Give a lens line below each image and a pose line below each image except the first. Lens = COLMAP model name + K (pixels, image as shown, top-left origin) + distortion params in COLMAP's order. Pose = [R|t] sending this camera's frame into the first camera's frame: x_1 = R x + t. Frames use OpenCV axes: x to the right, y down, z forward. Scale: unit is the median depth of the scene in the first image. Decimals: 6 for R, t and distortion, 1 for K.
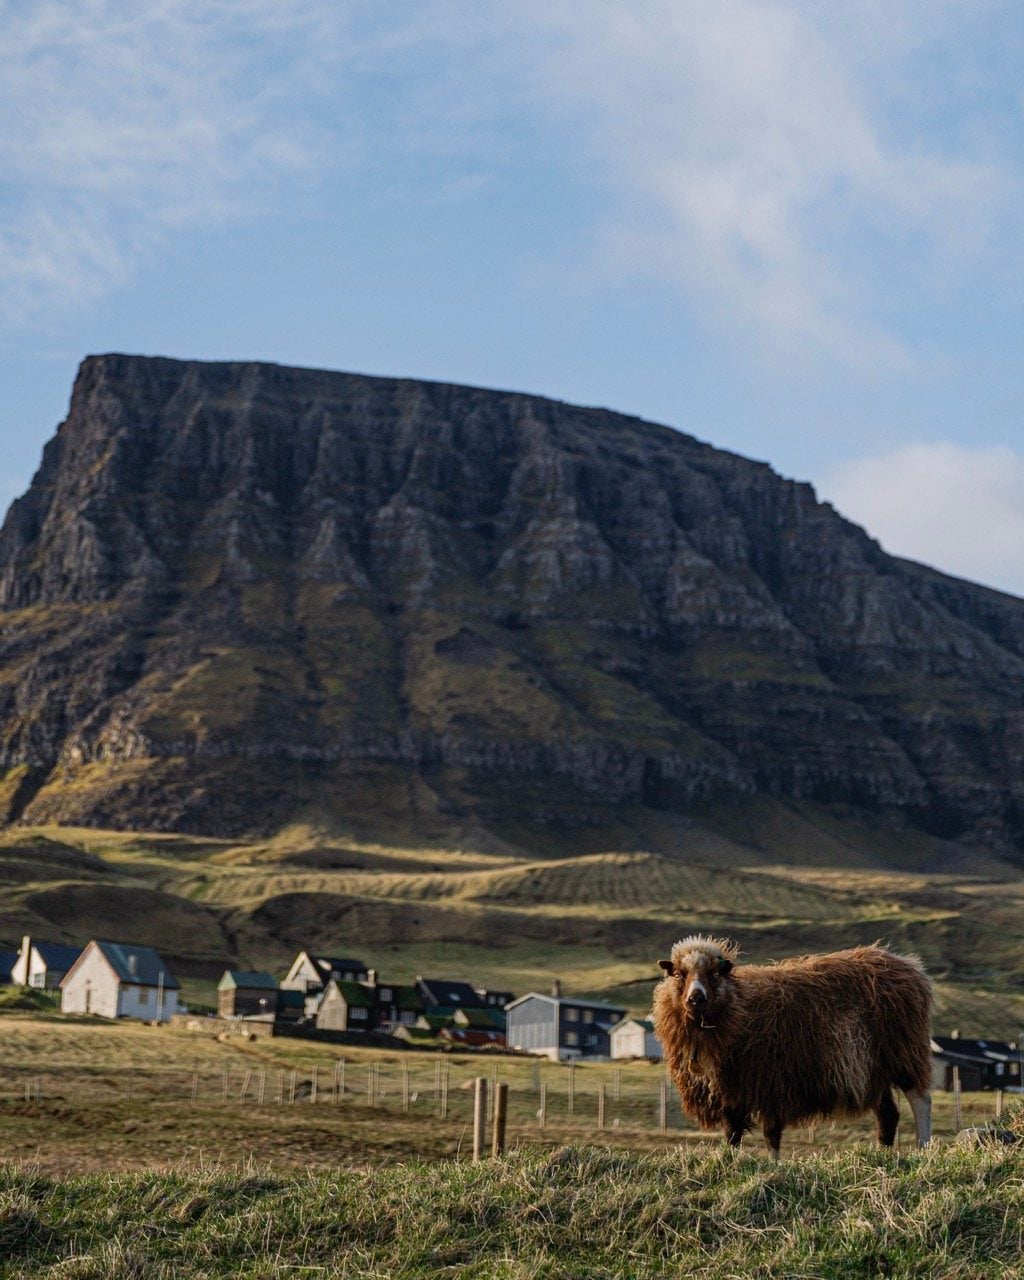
lens RADIAL K [[2714.1, 0, 575.4], [0, 2714.1, 176.2], [0, 0, 1]] dist [-0.011950, -0.022716]
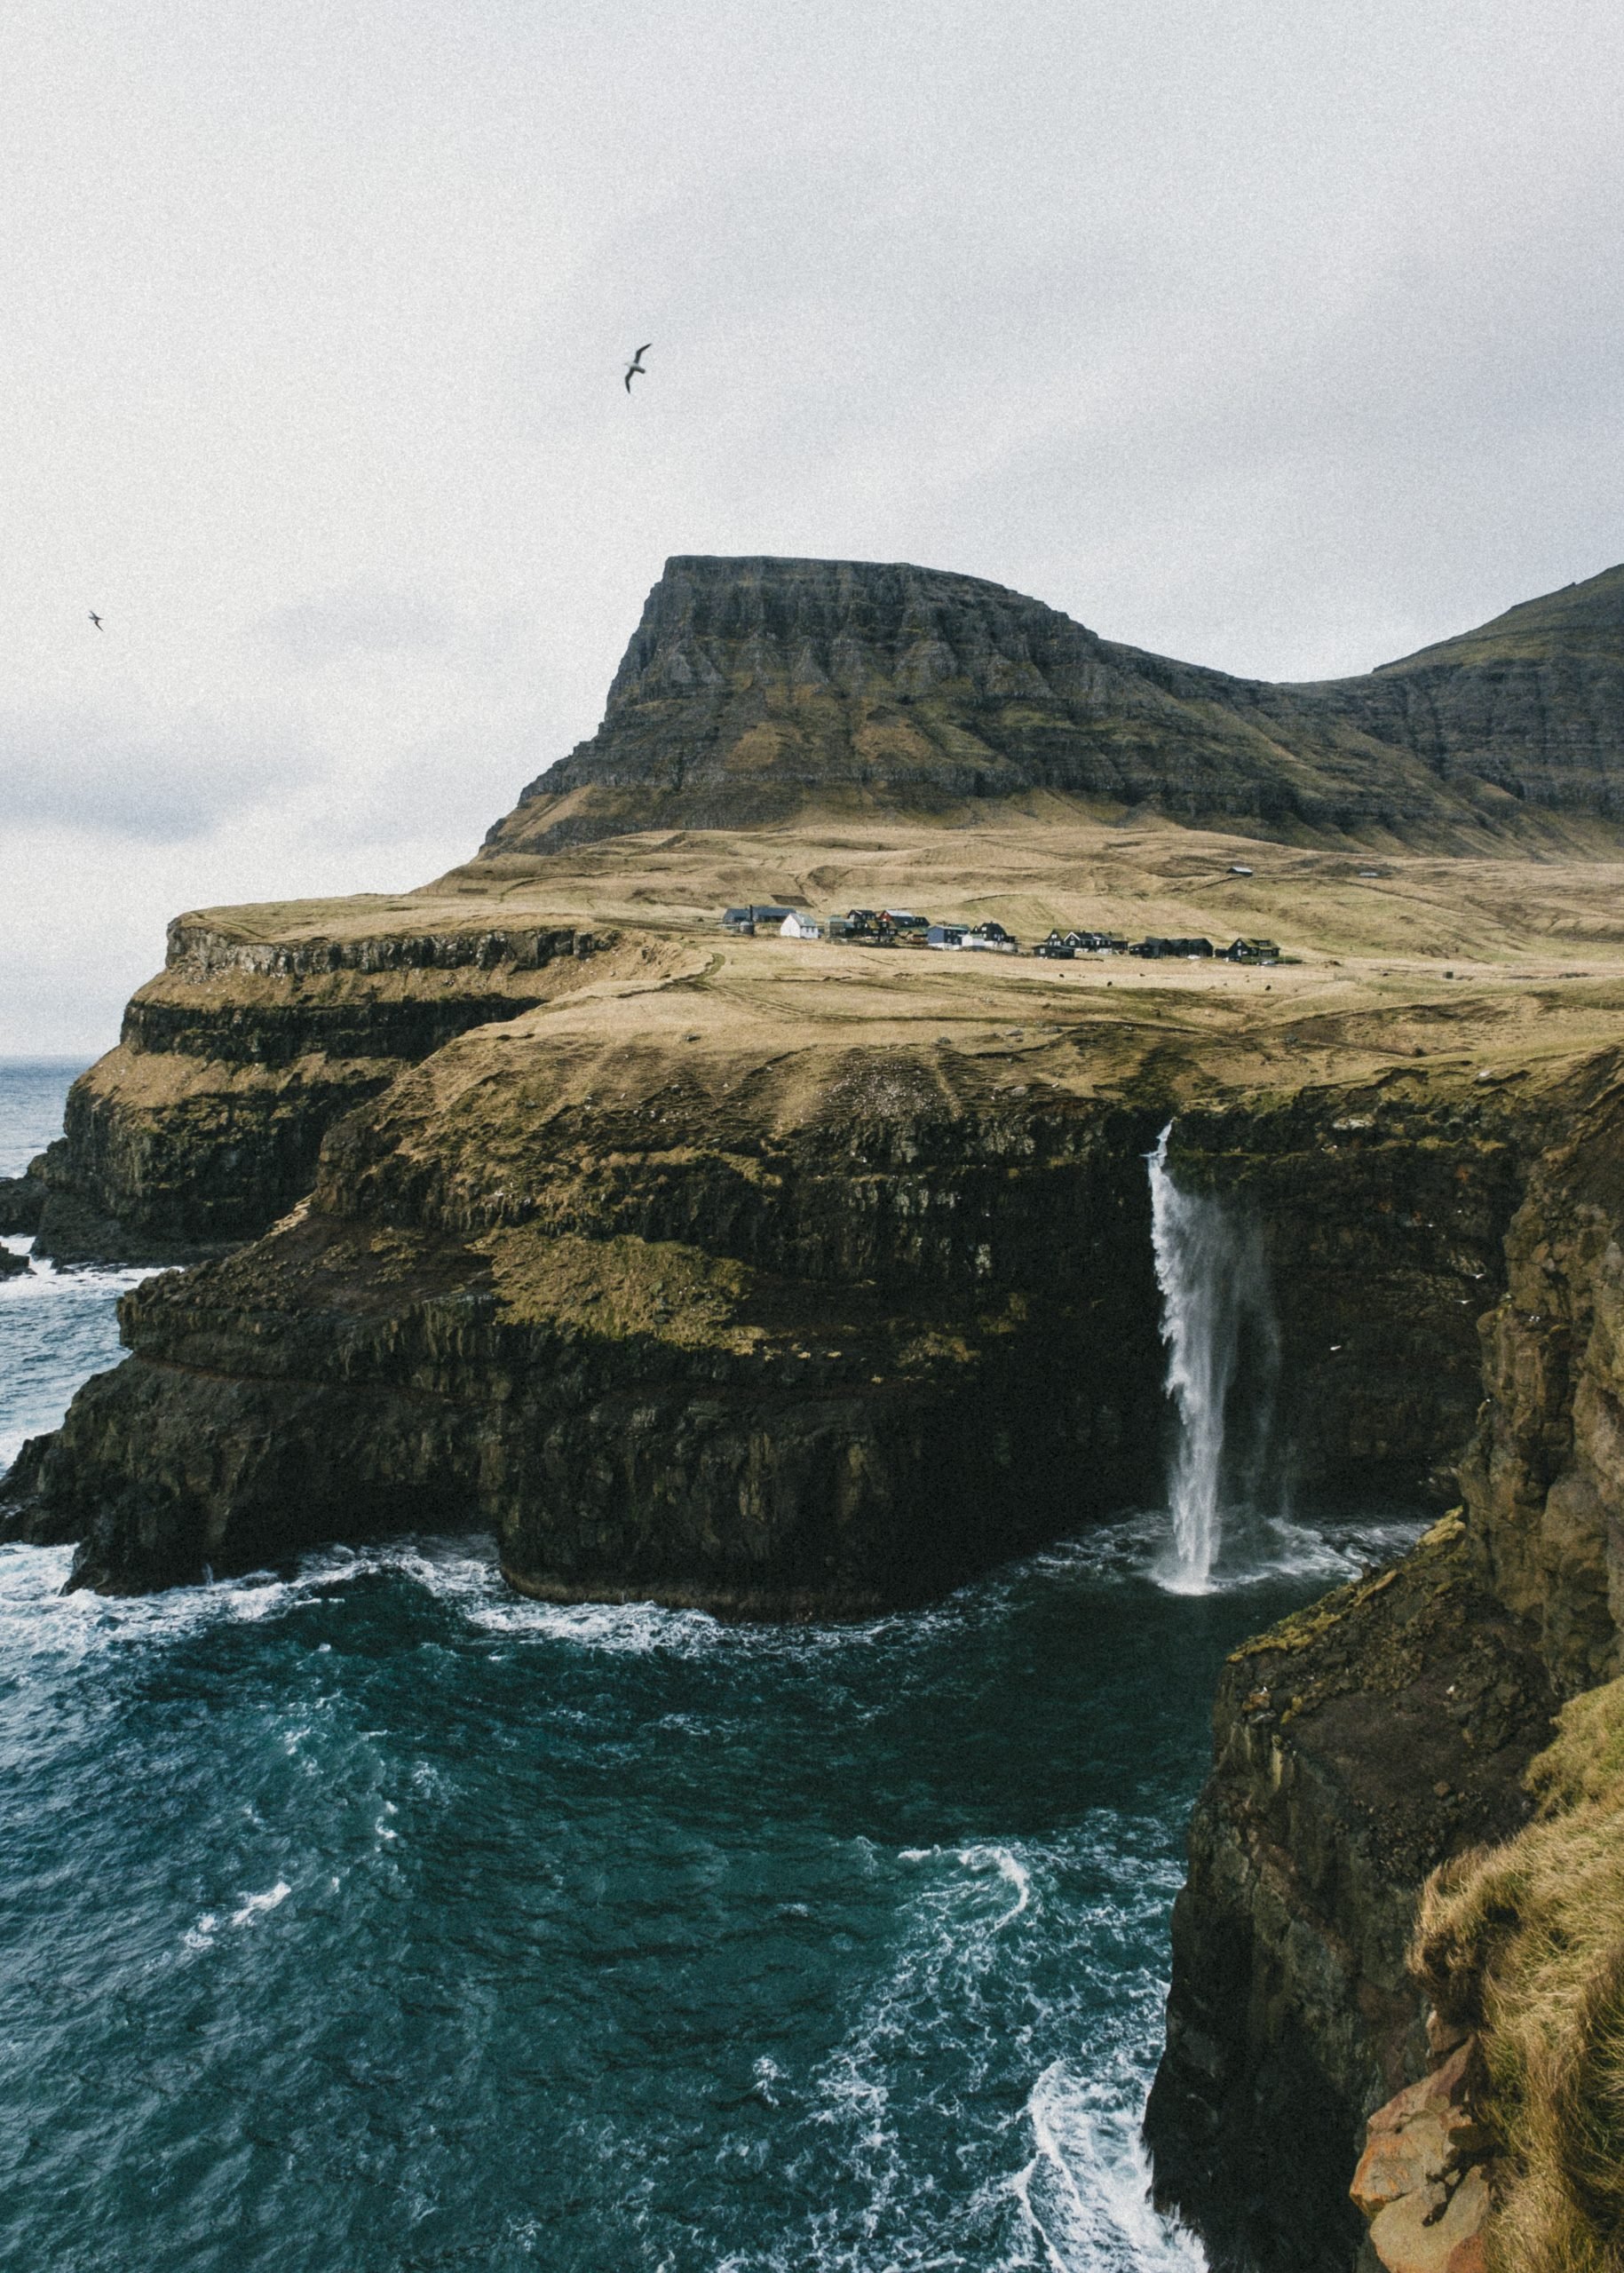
lens RADIAL K [[1703.7, 0, 772.2], [0, 1703.7, 1111.1], [0, 0, 1]] dist [-0.014913, -0.001210]
pose [[0.994898, -0.016611, -0.099505, -0.002254], [0.057237, 0.905170, 0.421177, -0.084123], [0.083073, -0.424724, 0.901503, -0.213059]]
